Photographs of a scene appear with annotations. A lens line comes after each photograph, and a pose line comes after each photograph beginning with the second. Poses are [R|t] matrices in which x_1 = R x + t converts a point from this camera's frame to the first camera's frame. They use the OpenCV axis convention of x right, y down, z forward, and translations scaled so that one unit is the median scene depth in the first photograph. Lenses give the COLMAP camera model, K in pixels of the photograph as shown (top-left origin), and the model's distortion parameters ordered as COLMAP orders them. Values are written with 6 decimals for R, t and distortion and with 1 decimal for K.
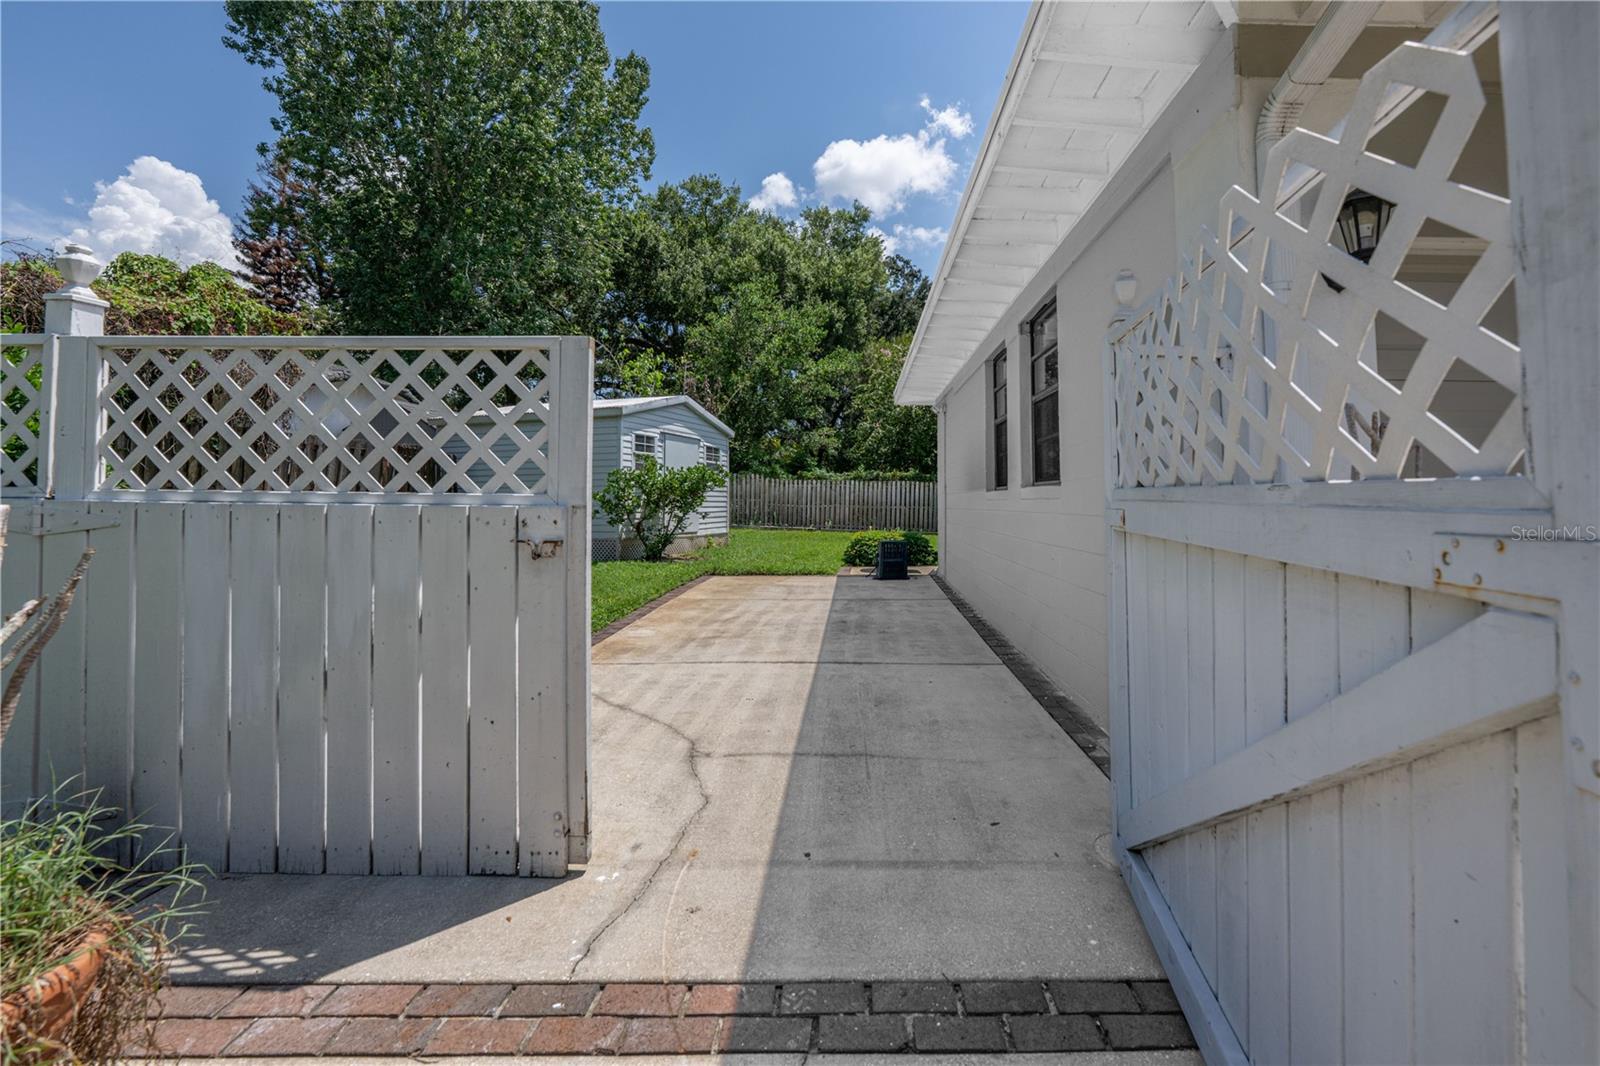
lens RADIAL K [[635.9, 0, 798.3], [0, 635.9, 533.7], [0, 0, 1]] dist [-0.000518, -0.000404]
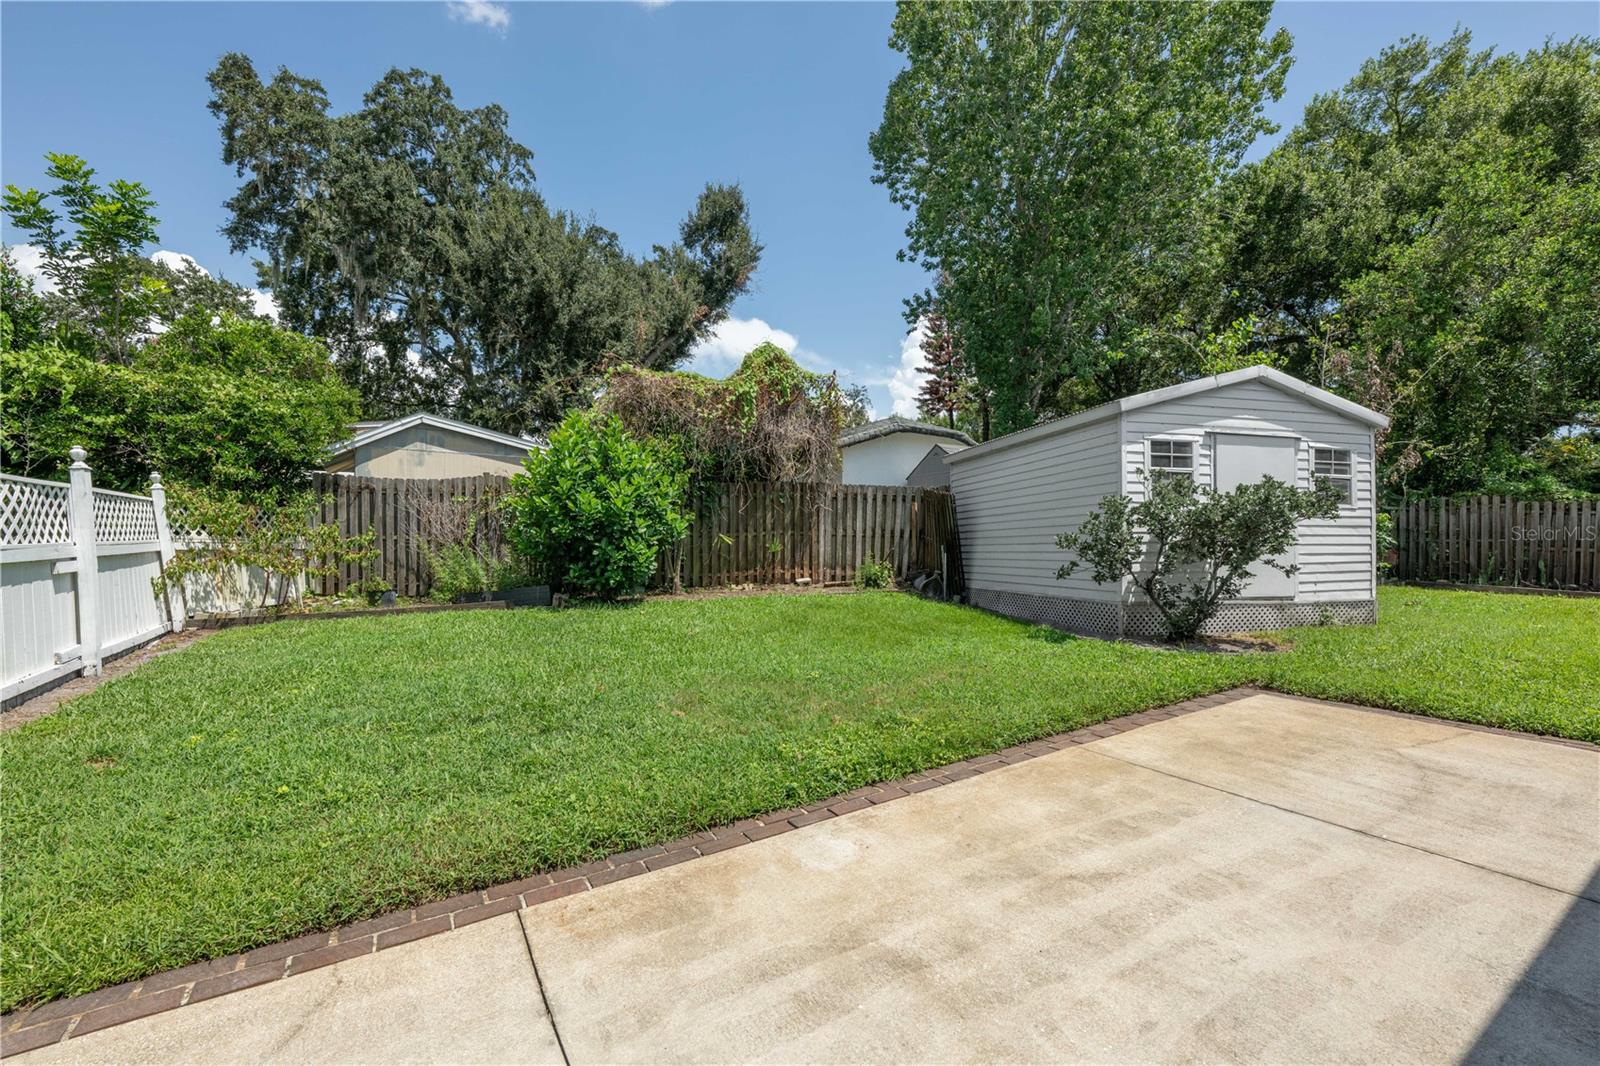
lens RADIAL K [[639.6, 0, 790.8], [0, 639.6, 561.3], [0, 0, 1]] dist [0.000888, -0.000116]
pose [[0.600560, 0.012142, -0.799488, 0.030977], [-0.033184, 0.999402, -0.009749, -0.013284], [0.798891, 0.032385, 0.600604, 0.254016]]
